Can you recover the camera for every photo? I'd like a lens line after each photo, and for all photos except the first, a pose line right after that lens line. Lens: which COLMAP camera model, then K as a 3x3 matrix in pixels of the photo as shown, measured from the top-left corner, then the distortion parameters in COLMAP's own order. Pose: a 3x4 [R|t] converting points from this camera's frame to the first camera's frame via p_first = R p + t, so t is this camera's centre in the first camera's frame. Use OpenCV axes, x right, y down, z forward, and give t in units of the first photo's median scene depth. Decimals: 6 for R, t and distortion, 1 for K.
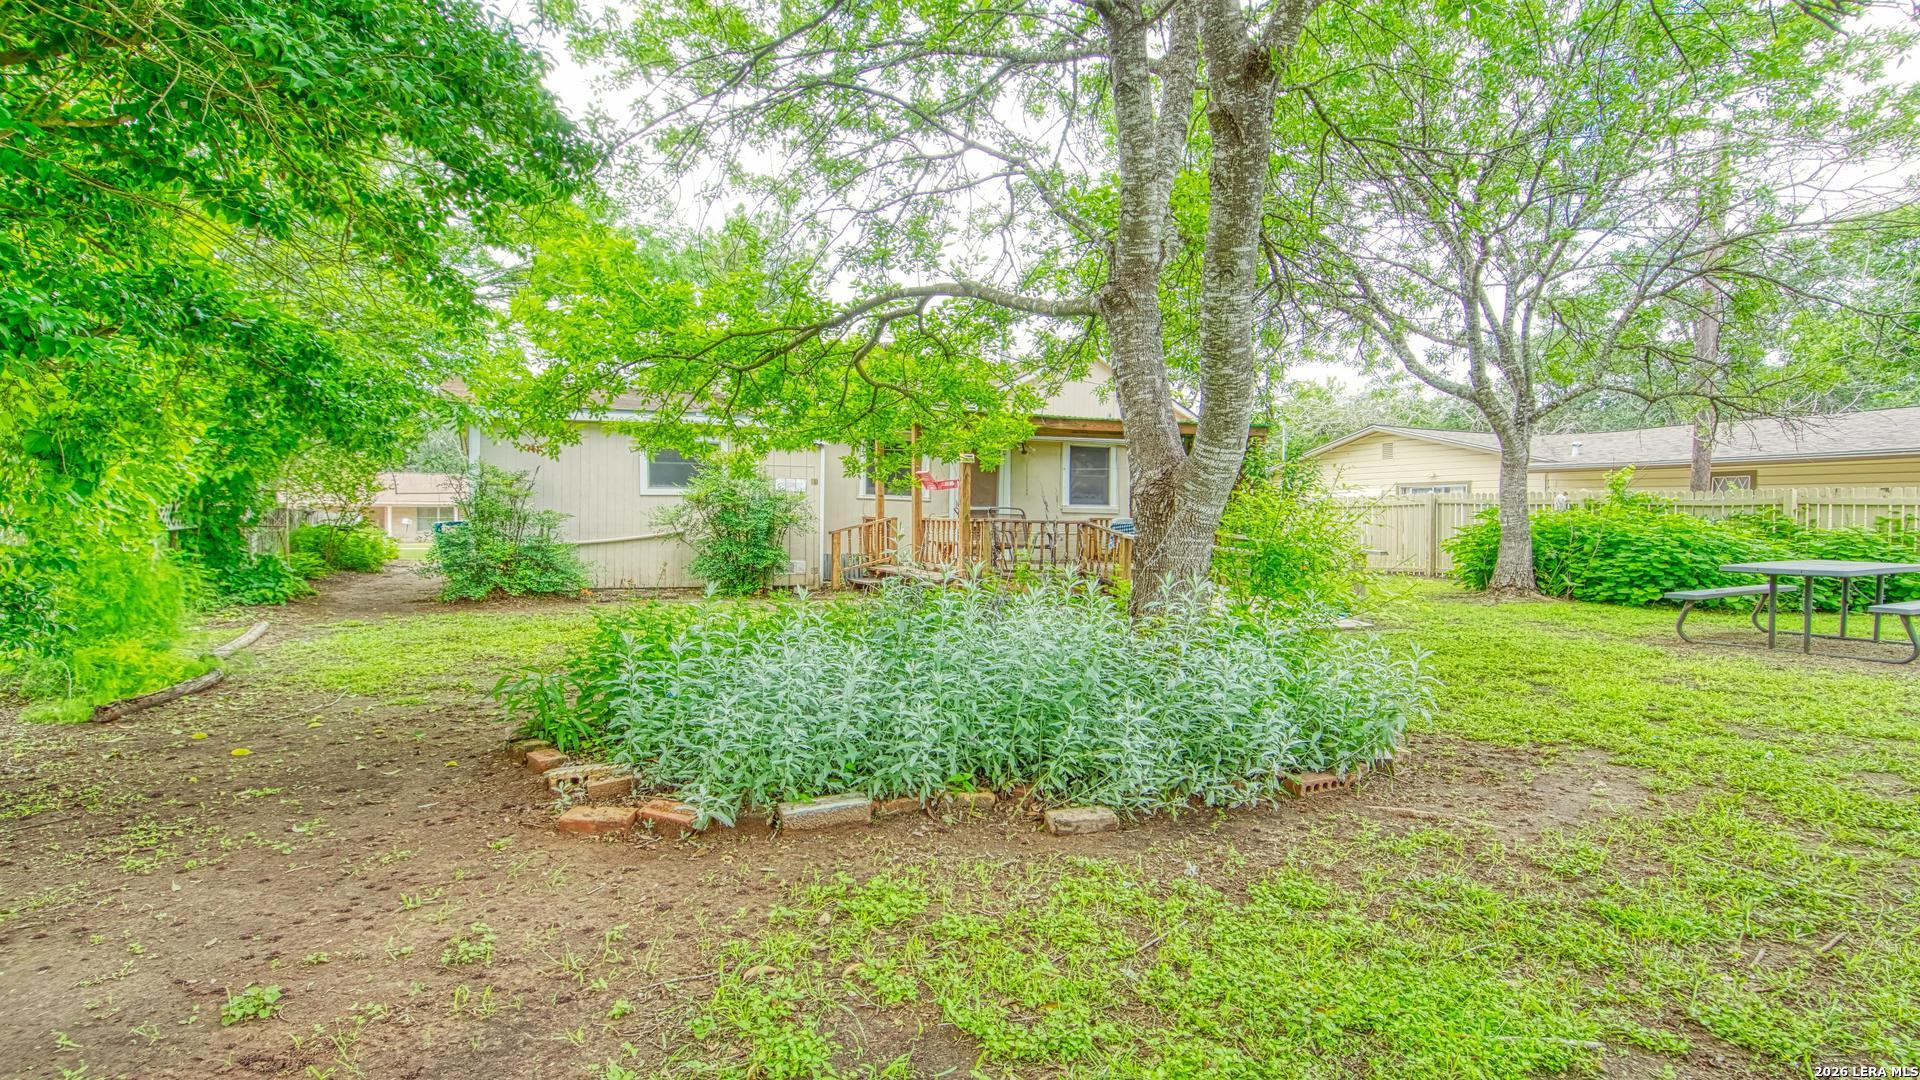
lens RADIAL K [[1021.0, 0, 931.8], [0, 1021.0, 553.7], [0, 0, 1]] dist [0.000822, 0.000106]
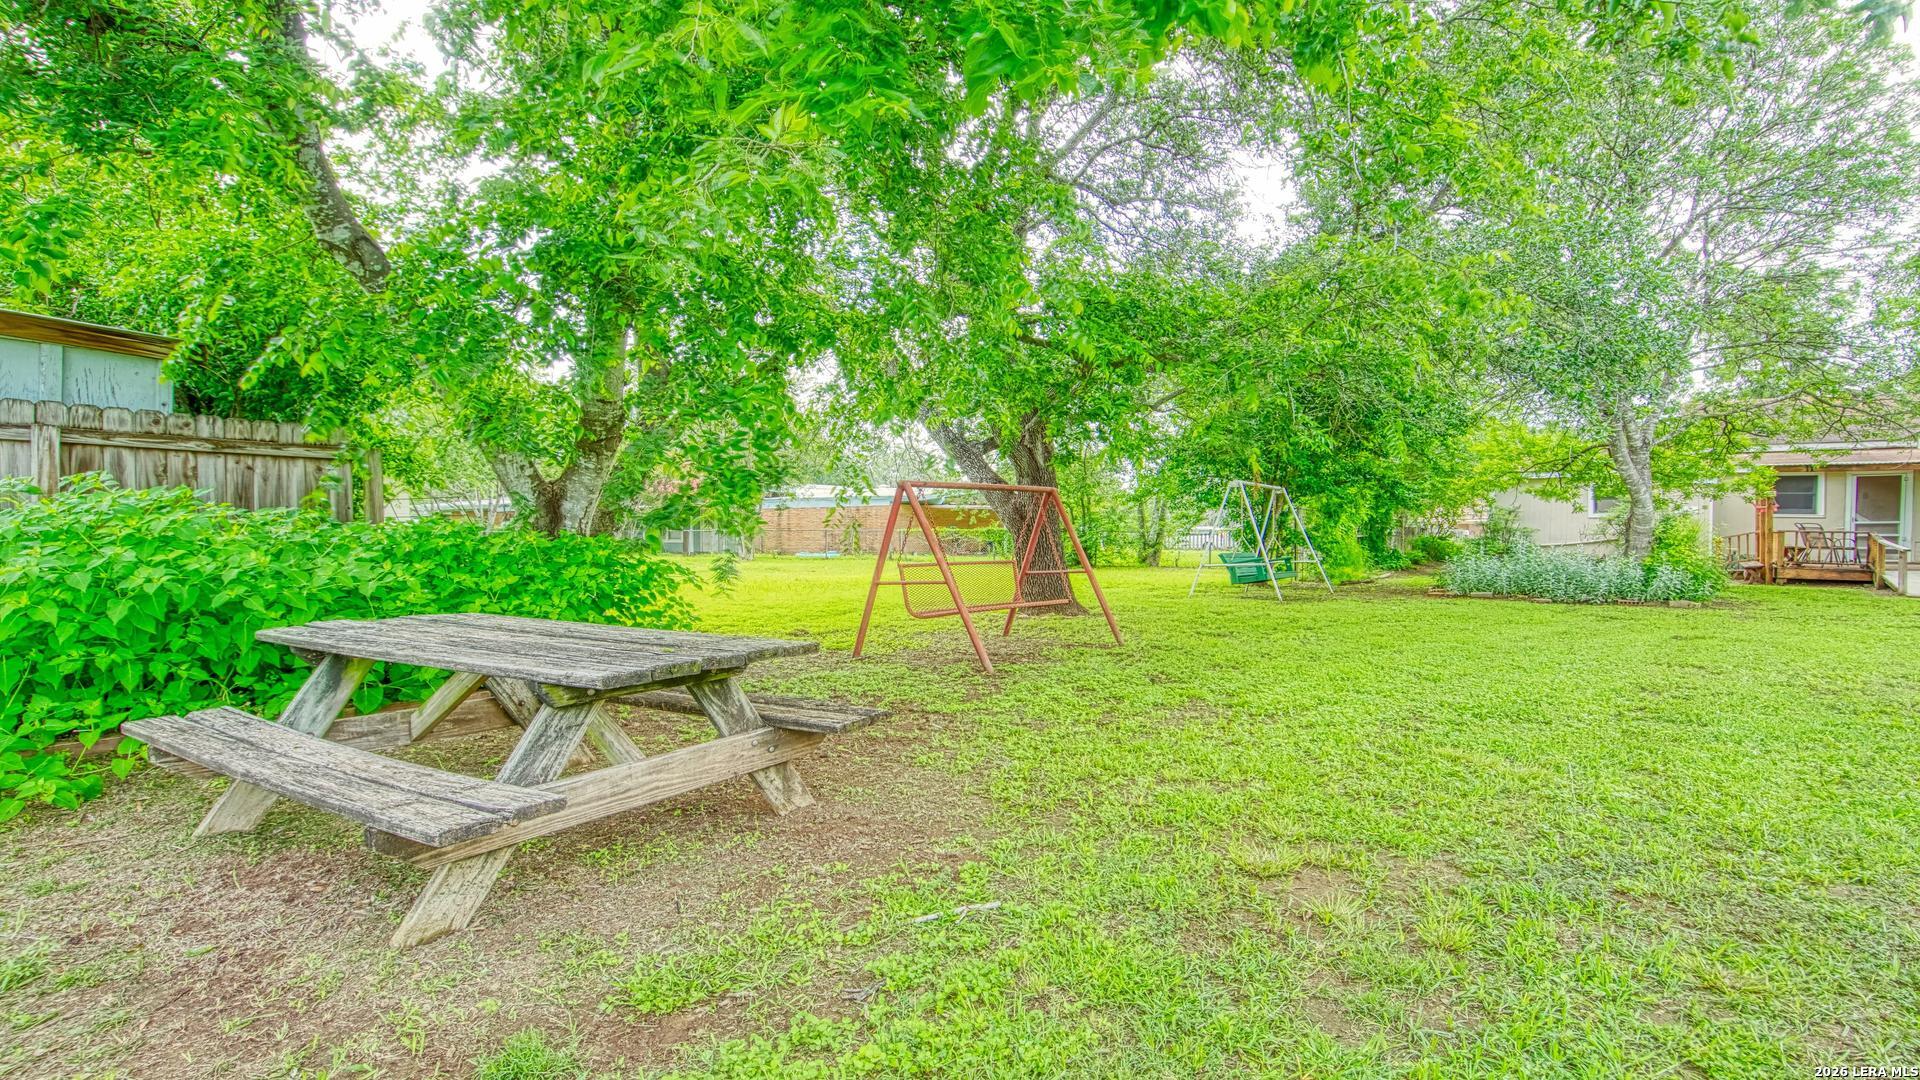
lens RADIAL K [[1021.0, 0, 931.8], [0, 1021.0, 553.7], [0, 0, 1]] dist [0.000822, 0.000106]
pose [[0.513885, 0.011107, -0.857787, 1.104336], [-0.022518, 0.999746, -0.000545, 0.053703], [0.857563, 0.019595, 0.514005, -1.507444]]
